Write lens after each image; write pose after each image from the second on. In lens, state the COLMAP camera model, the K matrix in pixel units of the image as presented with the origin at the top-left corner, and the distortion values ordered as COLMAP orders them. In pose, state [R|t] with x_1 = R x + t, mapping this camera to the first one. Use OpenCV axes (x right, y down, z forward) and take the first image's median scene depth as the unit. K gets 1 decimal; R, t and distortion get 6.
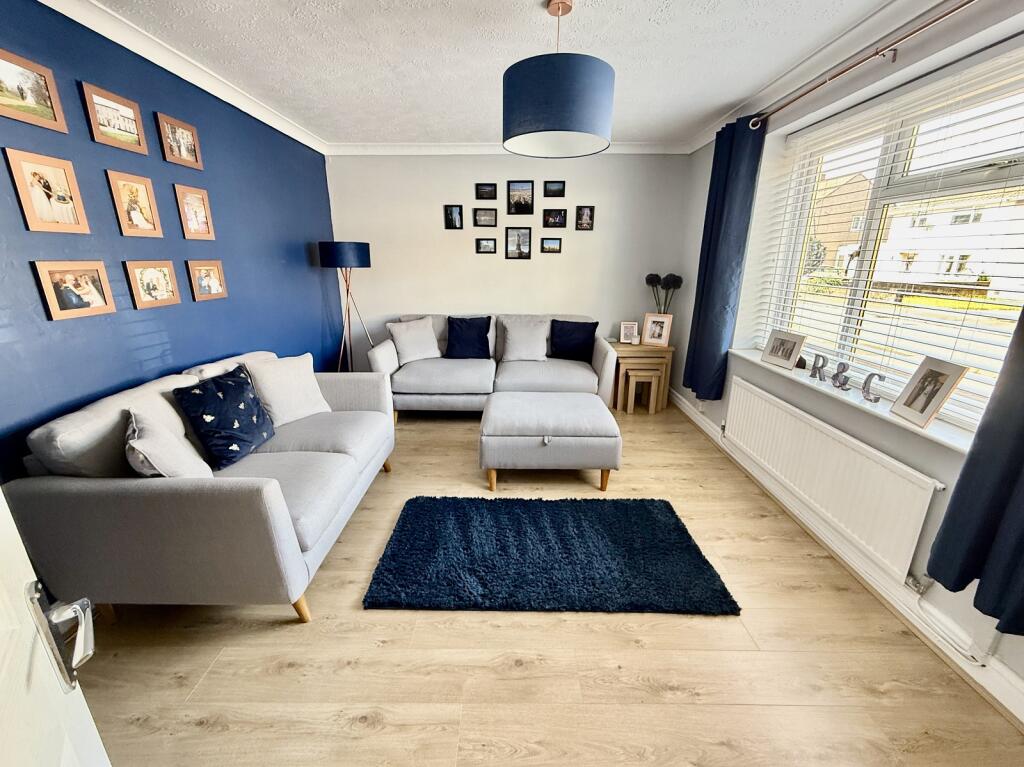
lens RADIAL K [[413.4, 0, 506.2], [0, 413.4, 382.7], [0, 0, 1]] dist [0.000706, -0.000204]
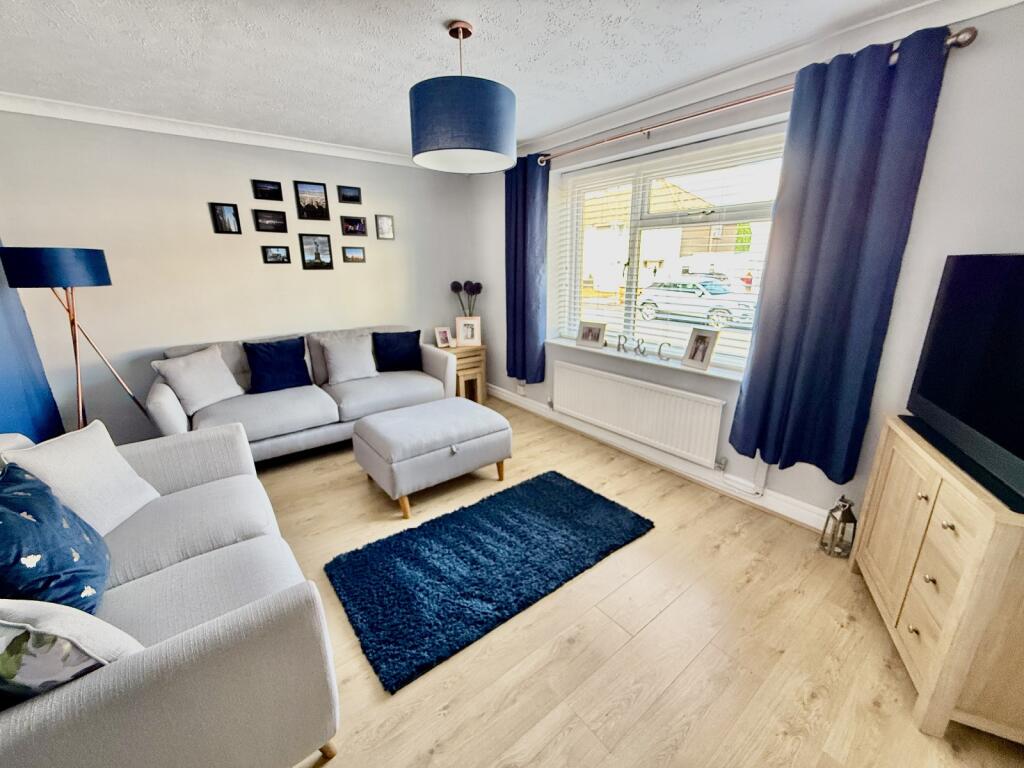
lens RADIAL K [[413.4, 0, 504.3], [0, 413.4, 382.4], [0, 0, 1]] dist [0.000706, -0.000204]
pose [[0.785149, -0.177209, 0.593412, -0.384477], [0.185851, 0.981444, 0.047184, -0.046026], [-0.590762, 0.073240, 0.803515, 0.107677]]
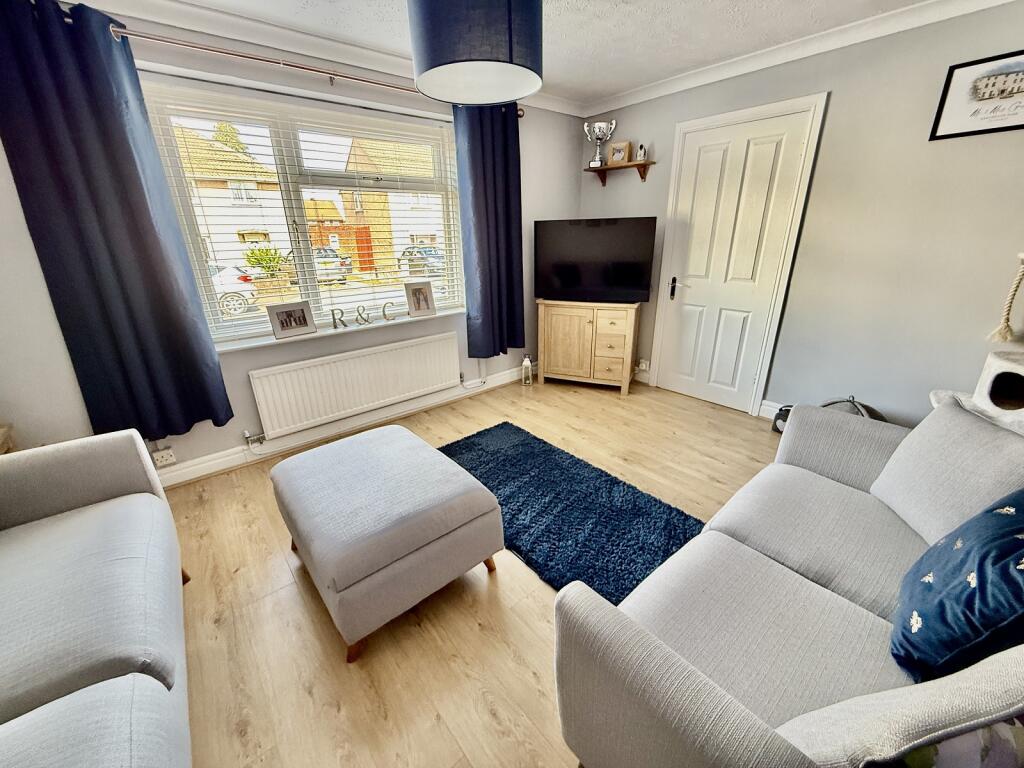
lens RADIAL K [[413.4, 0, 509.7], [0, 413.4, 384.5], [0, 0, 1]] dist [0.000706, -0.000204]
pose [[-0.646250, -0.247149, 0.721996, -0.505766], [0.245808, 0.828263, 0.503546, -0.351196], [-0.722454, 0.502889, -0.474514, 1.223696]]
